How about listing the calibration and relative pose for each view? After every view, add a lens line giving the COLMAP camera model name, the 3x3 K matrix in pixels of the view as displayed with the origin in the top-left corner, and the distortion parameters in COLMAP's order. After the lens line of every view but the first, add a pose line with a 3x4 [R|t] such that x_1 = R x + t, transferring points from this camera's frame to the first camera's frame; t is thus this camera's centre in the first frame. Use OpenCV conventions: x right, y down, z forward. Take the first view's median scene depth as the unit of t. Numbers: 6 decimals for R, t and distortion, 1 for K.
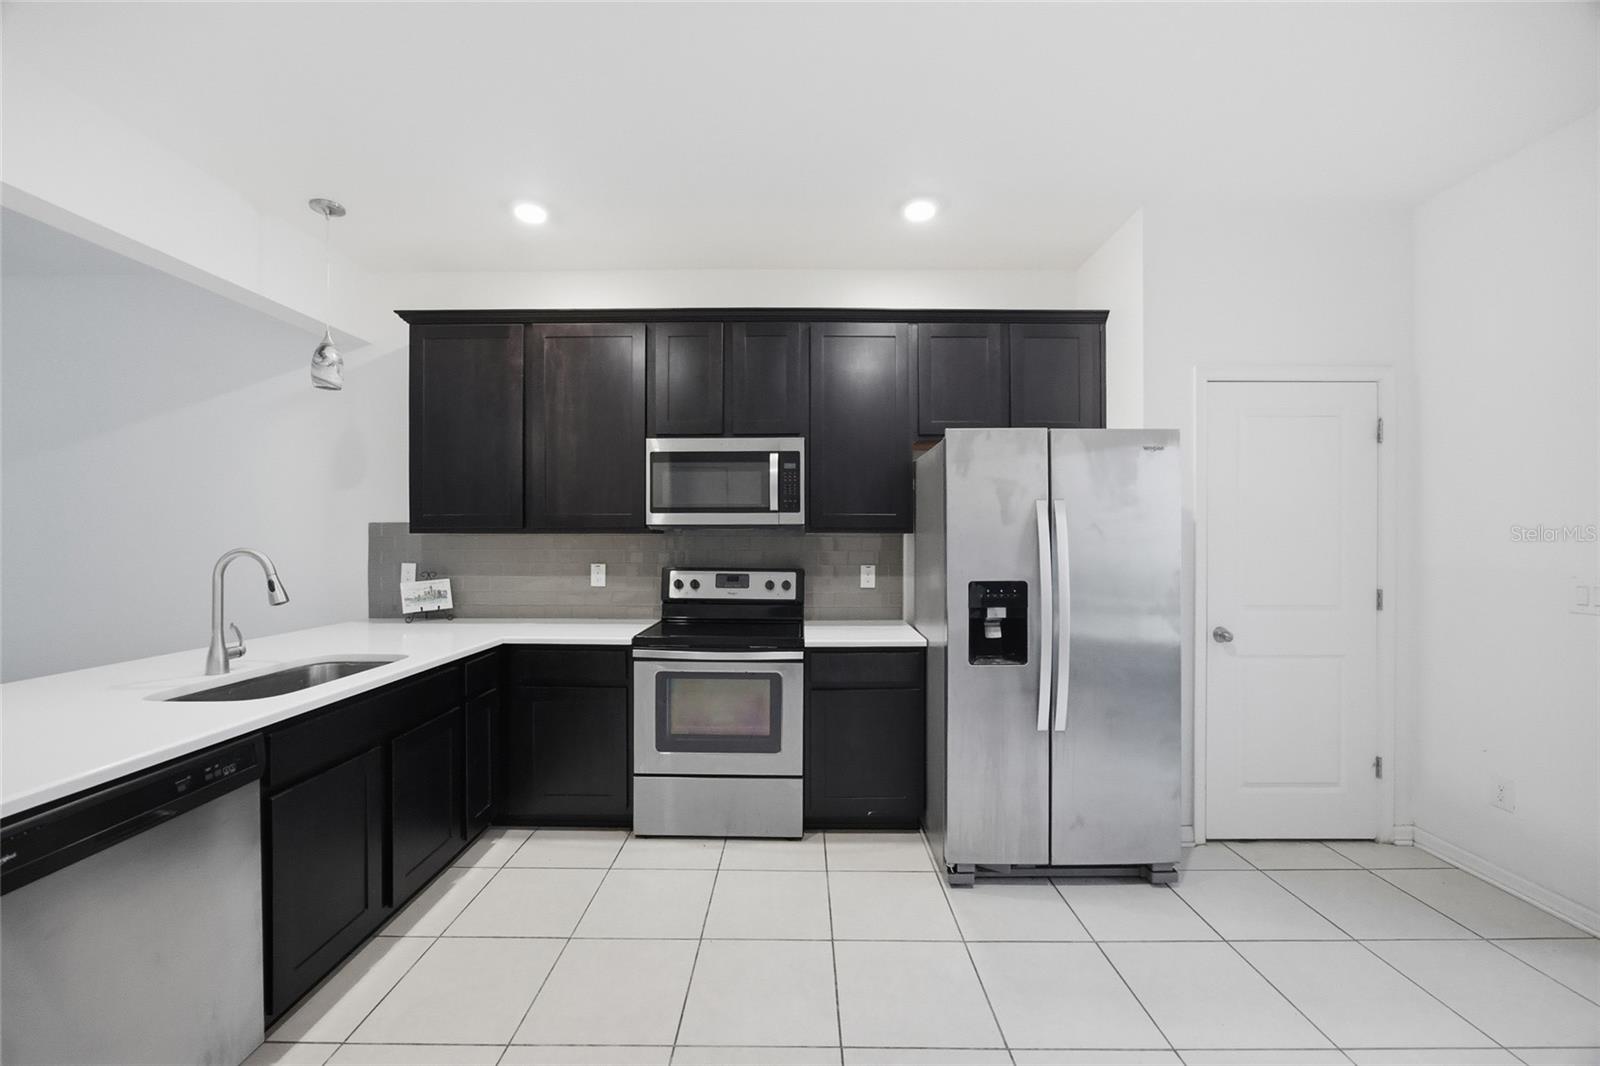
lens RADIAL K [[617.0, 0, 799.4], [0, 617.0, 538.5], [0, 0, 1]] dist [-0.025212, 0.001141]
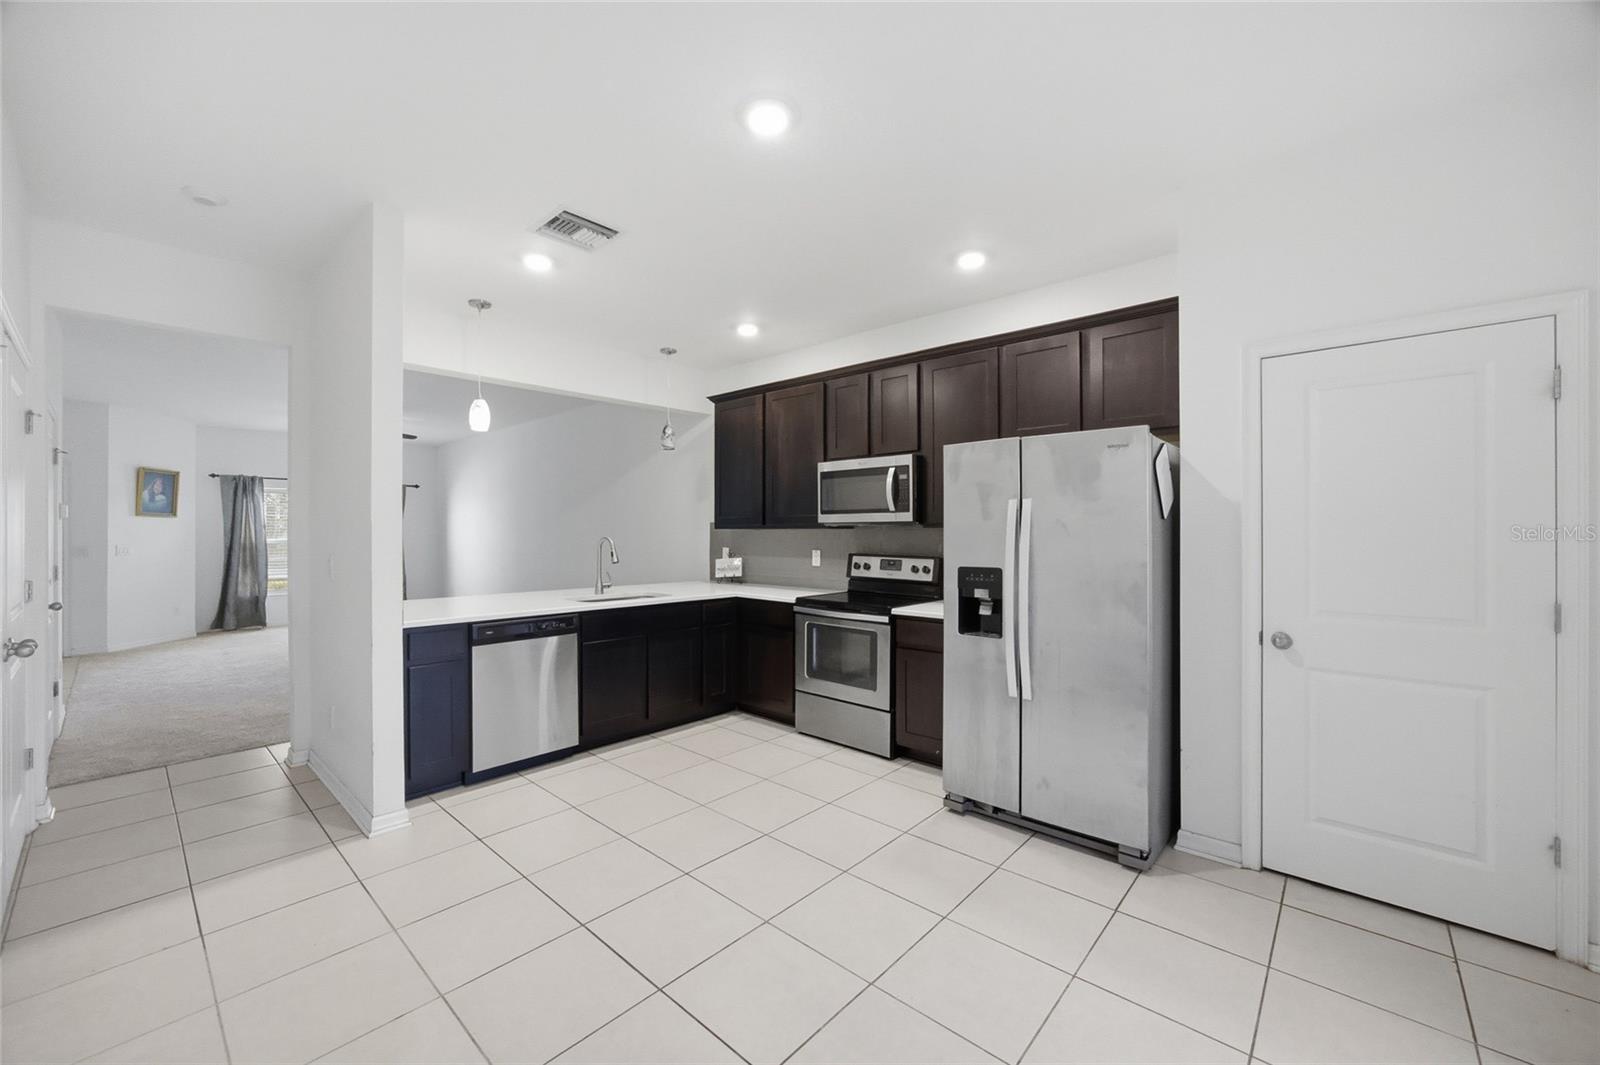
lens RADIAL K [[617.0, 0, 795.5], [0, 617.0, 528.9], [0, 0, 1]] dist [-0.025212, 0.001141]
pose [[0.746859, -0.002913, -0.664976, 0.731222], [-0.001666, 0.999979, -0.006252, 0.001660], [0.664980, 0.005777, 0.746839, -0.126917]]
